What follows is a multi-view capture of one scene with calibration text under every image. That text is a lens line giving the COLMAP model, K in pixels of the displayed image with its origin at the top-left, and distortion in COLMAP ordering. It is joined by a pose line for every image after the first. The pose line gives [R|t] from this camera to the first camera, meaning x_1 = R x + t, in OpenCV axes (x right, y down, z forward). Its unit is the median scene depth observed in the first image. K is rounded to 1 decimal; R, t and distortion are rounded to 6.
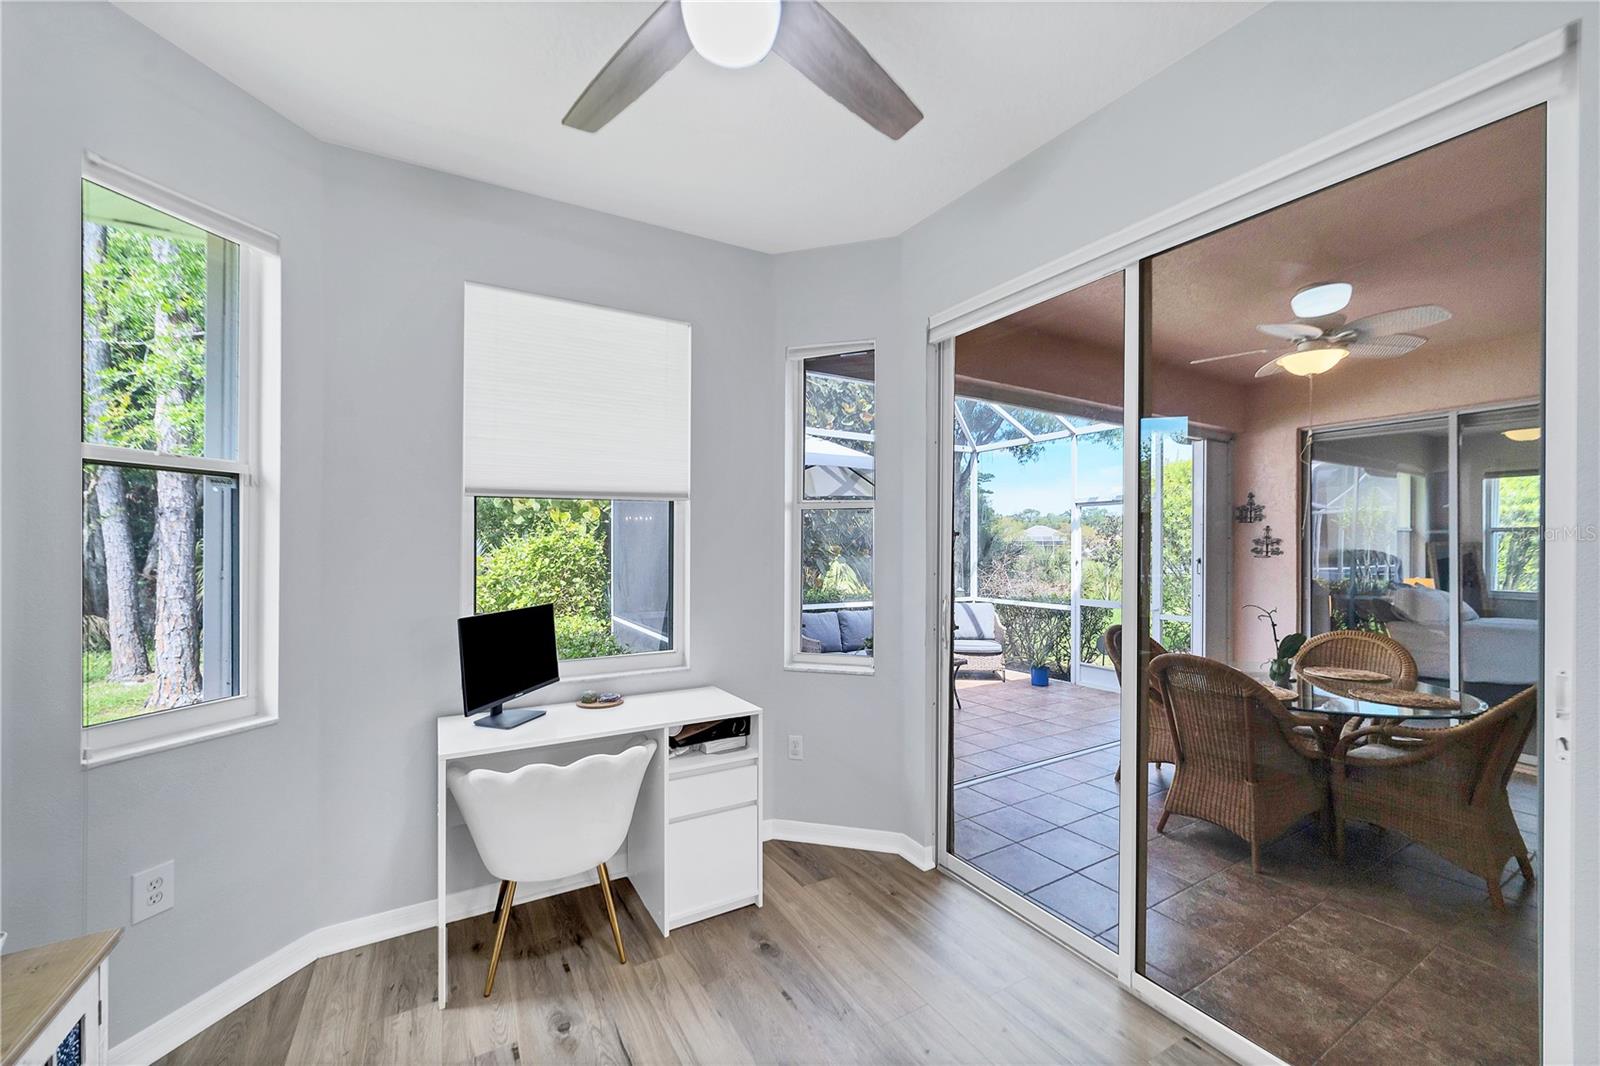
lens RADIAL K [[633.9, 0, 796.2], [0, 633.9, 537.2], [0, 0, 1]] dist [-0.000666, 0.000517]
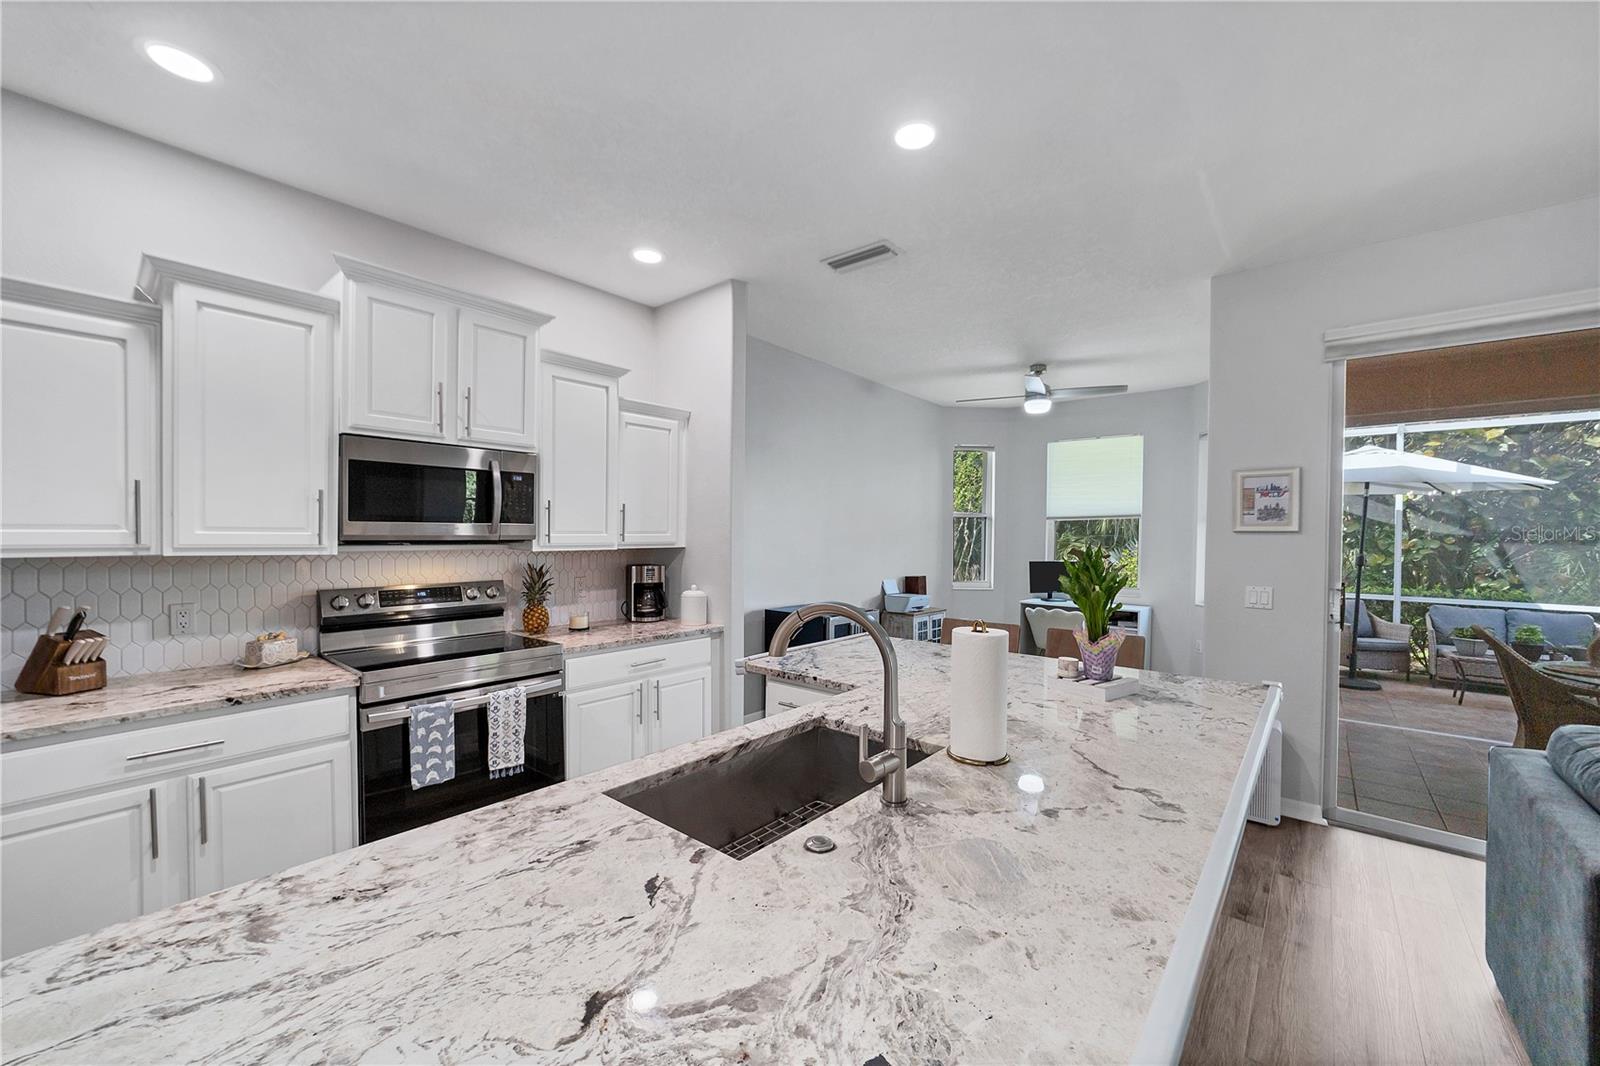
lens RADIAL K [[622.5, 0, 801.1], [0, 622.5, 540.6], [0, 0, 1]] dist [-0.006923, 0.000195]
pose [[0.330368, 0.008580, -0.943813, 0.747798], [0.007228, 0.999906, 0.011619, -0.007576], [0.943825, -0.010660, 0.330275, -0.405001]]
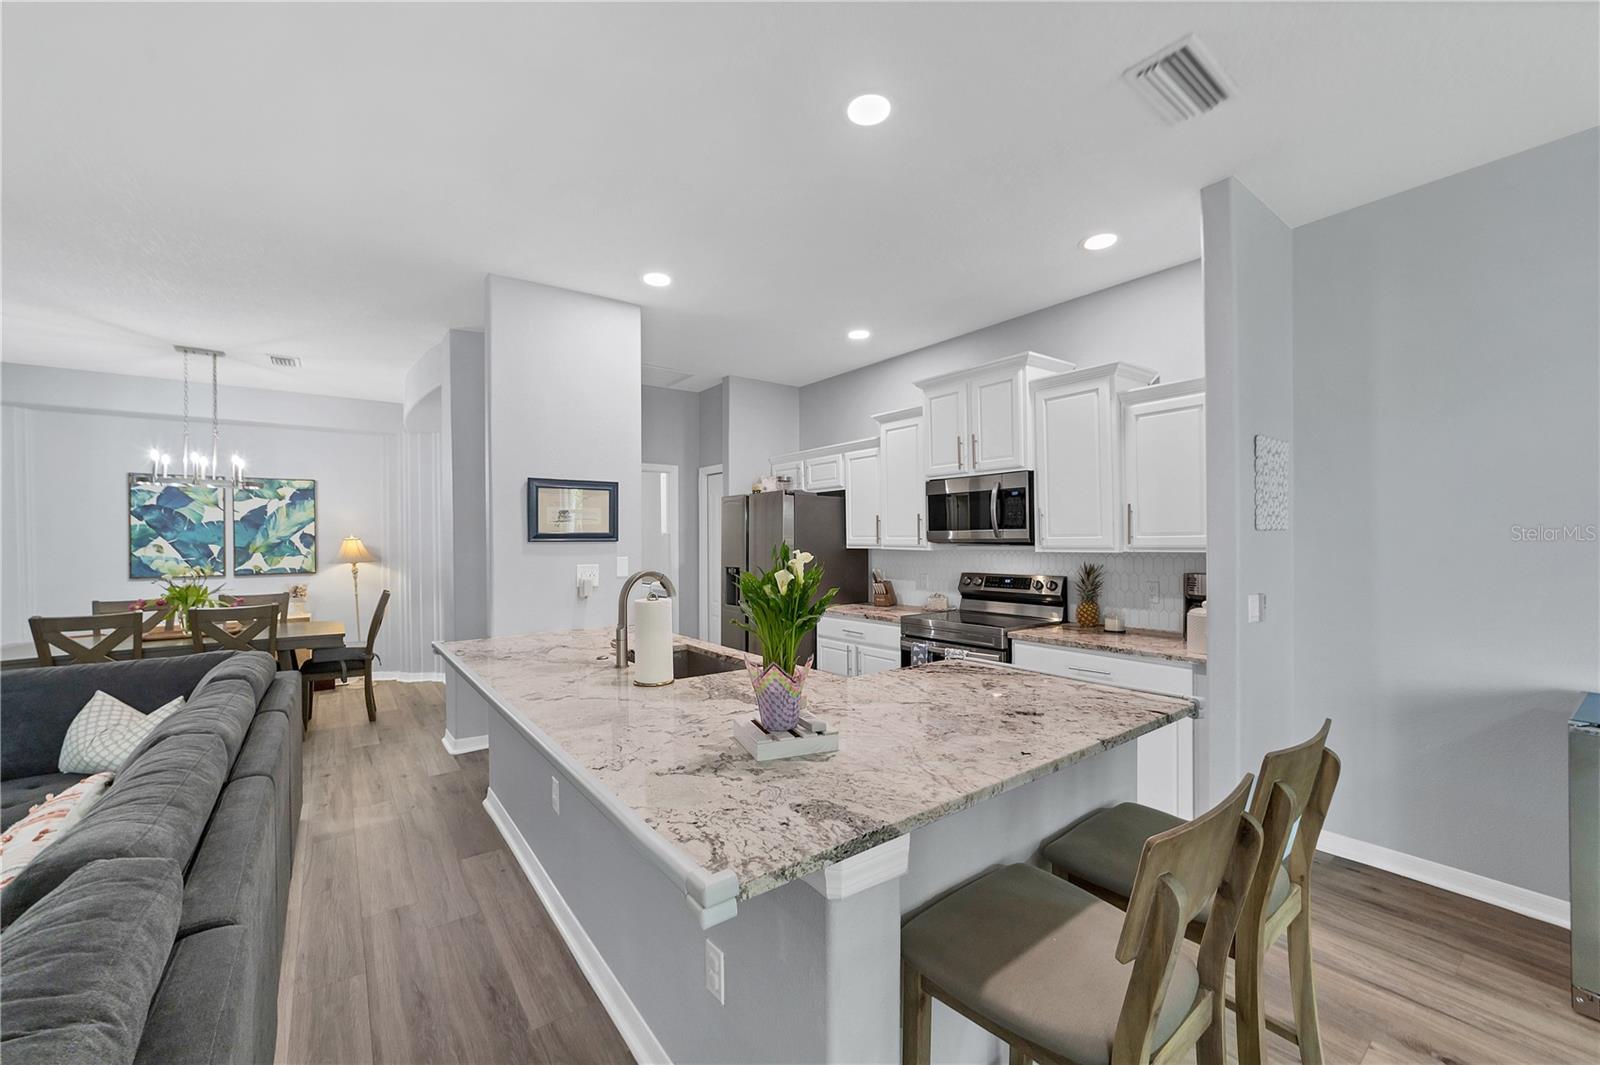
lens RADIAL K [[633.2, 0, 800.6], [0, 633.2, 538.6], [0, 0, 1]] dist [-0.017529, 0.009624]
pose [[-0.994055, 0.002168, -0.108859, 0.472854], [0.003716, 0.999895, -0.014020, 0.000862], [0.108817, -0.014341, -0.993958, 0.172097]]
